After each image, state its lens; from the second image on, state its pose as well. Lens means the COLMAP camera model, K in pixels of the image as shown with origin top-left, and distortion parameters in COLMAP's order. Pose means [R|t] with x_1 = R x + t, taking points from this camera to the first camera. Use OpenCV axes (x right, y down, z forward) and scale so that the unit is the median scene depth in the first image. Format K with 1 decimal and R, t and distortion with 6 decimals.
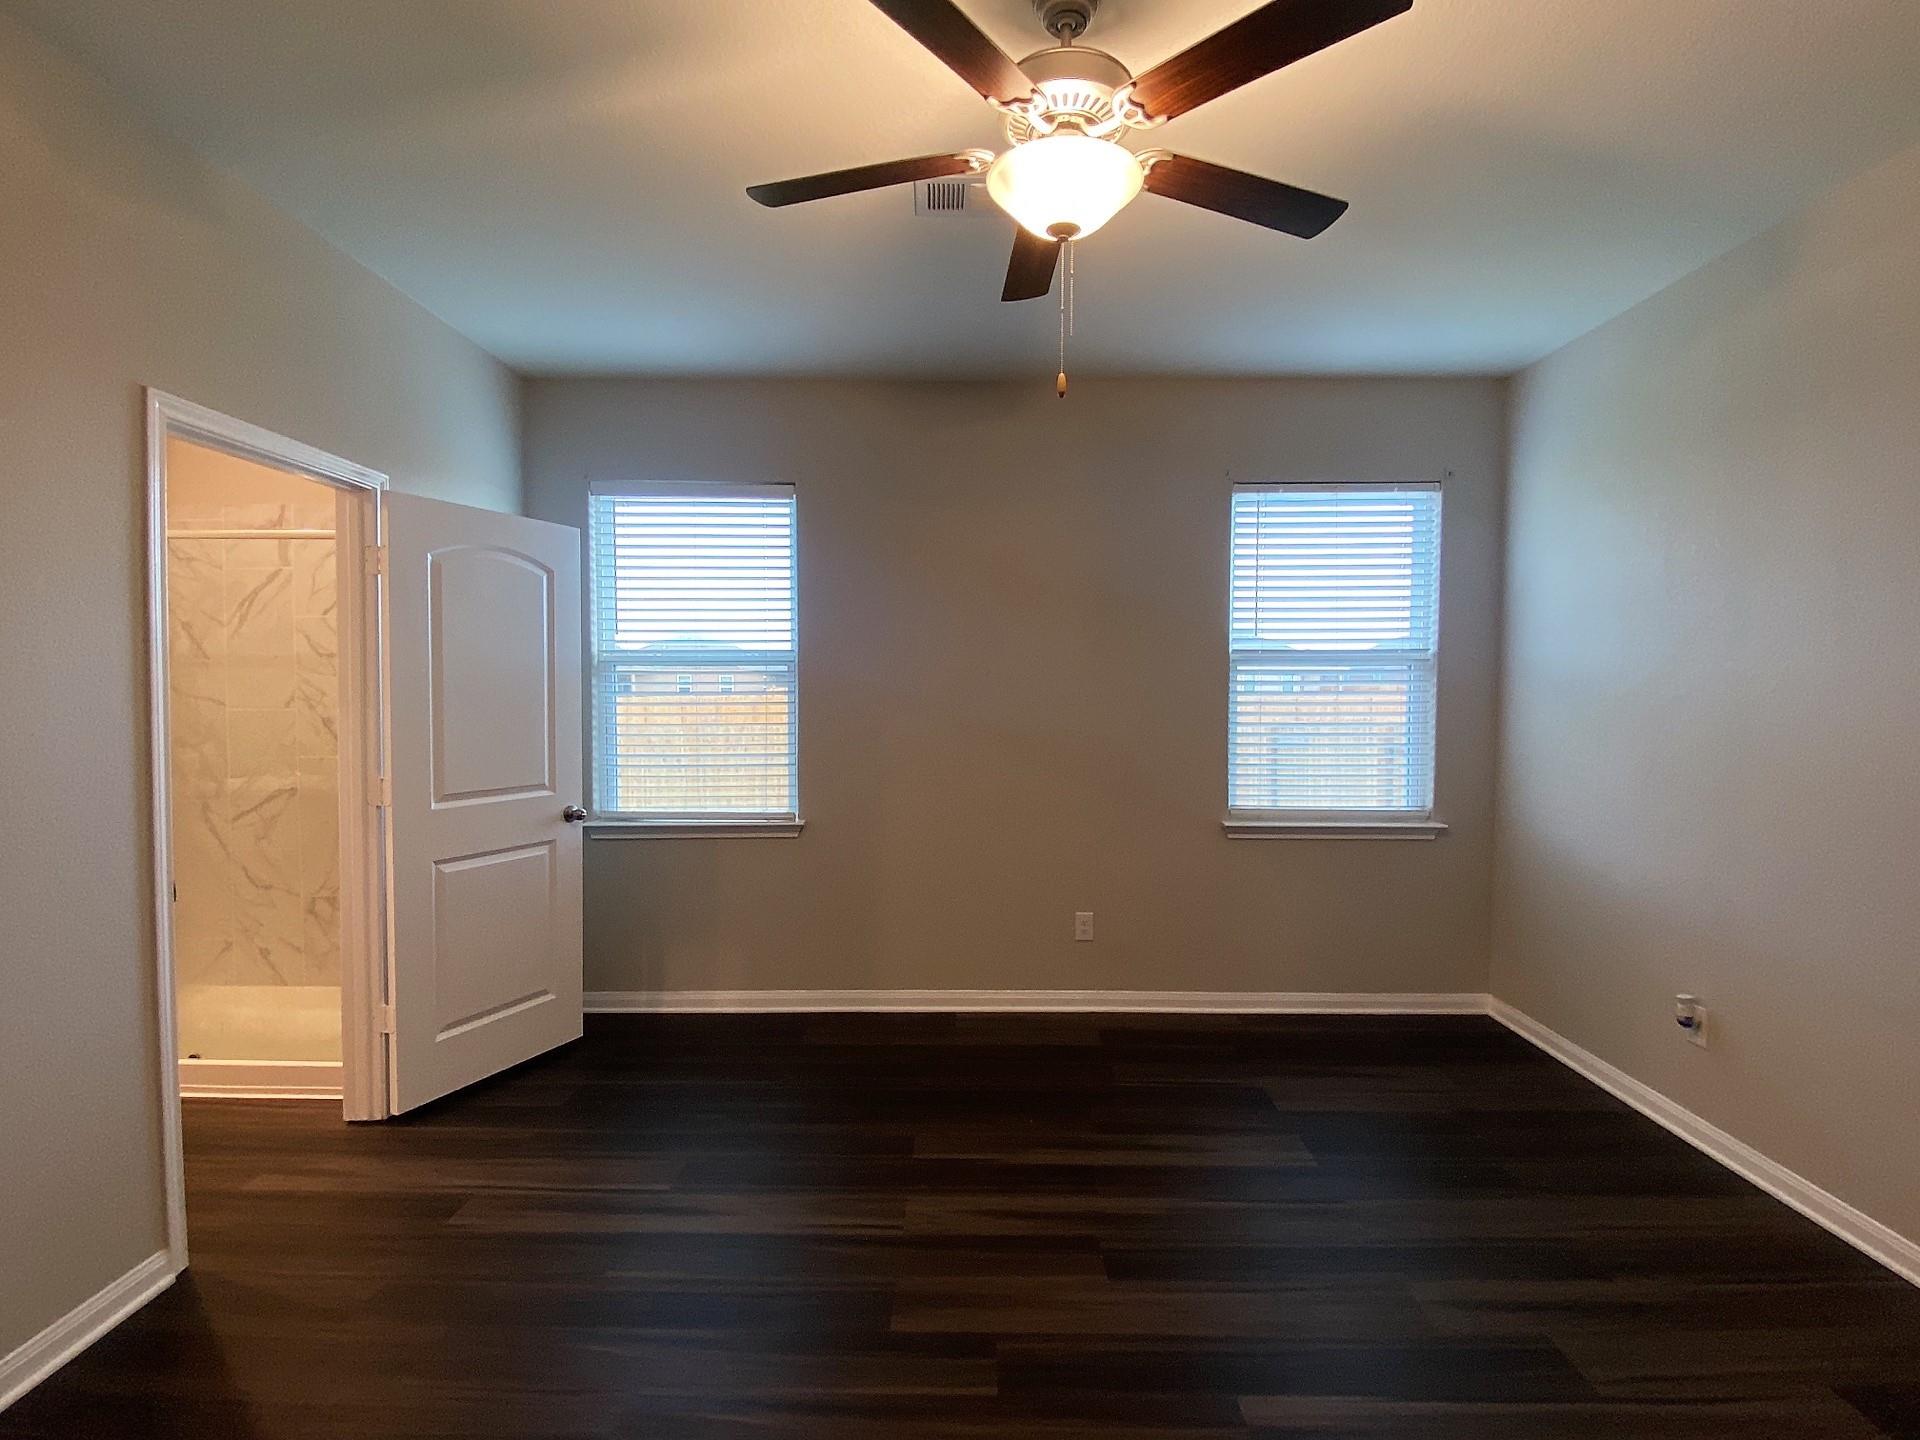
lens RADIAL K [[940.4, 0, 970.0], [0, 940.4, 722.7], [0, 0, 1]] dist [0.002164, 0.000215]
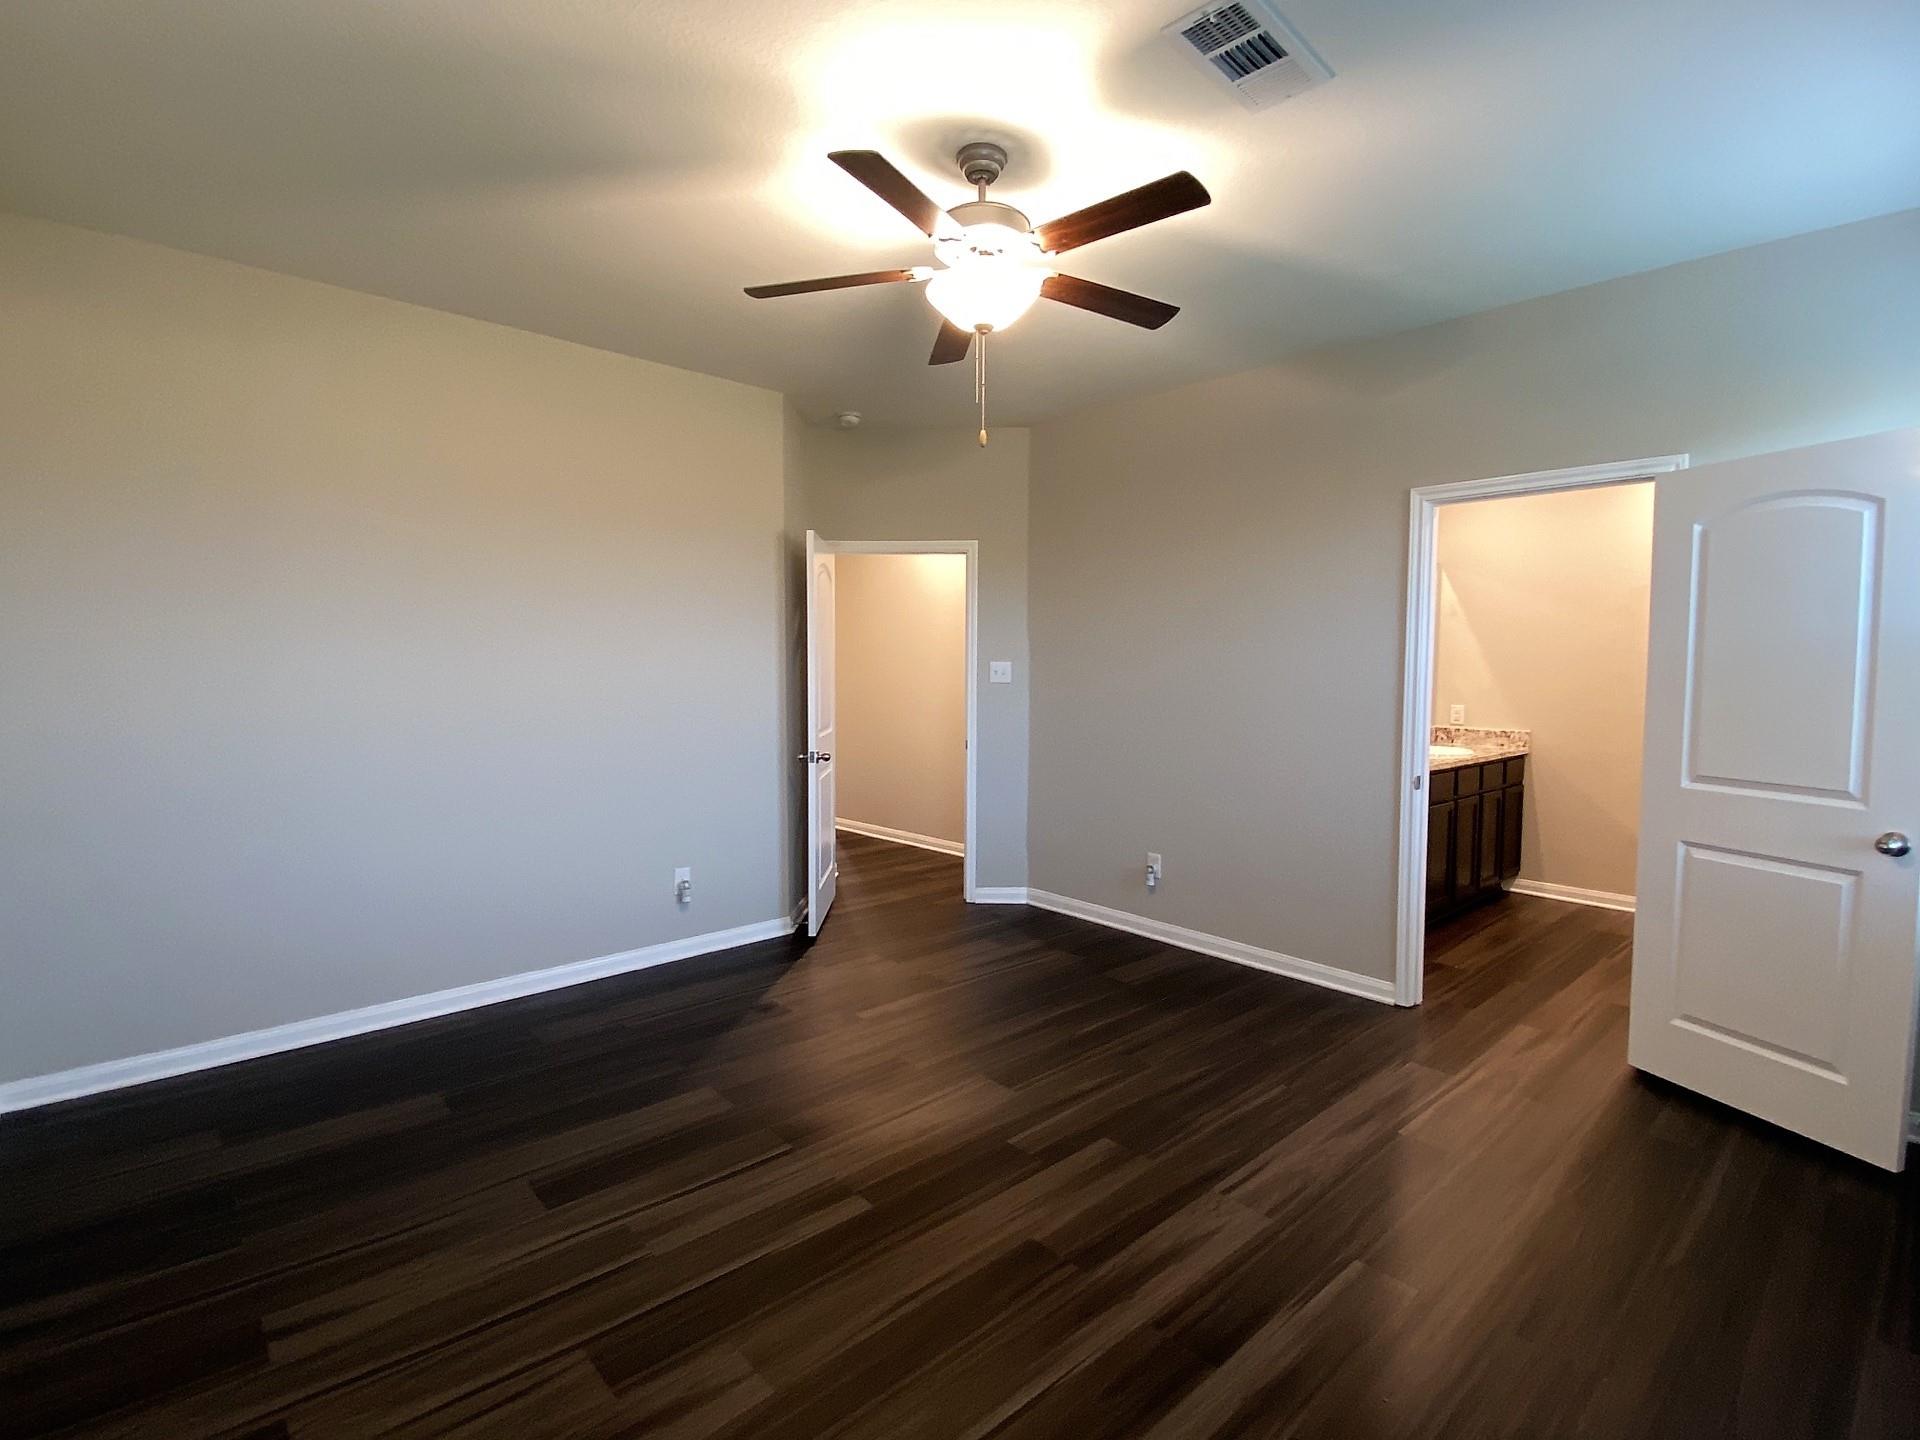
lens RADIAL K [[940.4, 0, 970.0], [0, 940.4, 722.7], [0, 0, 1]] dist [0.002164, 0.000215]
pose [[-0.727459, 0.038473, -0.685072, 0.636114], [-0.029105, 0.995798, 0.086829, -0.038867], [0.685534, 0.083104, -0.723282, 1.196824]]
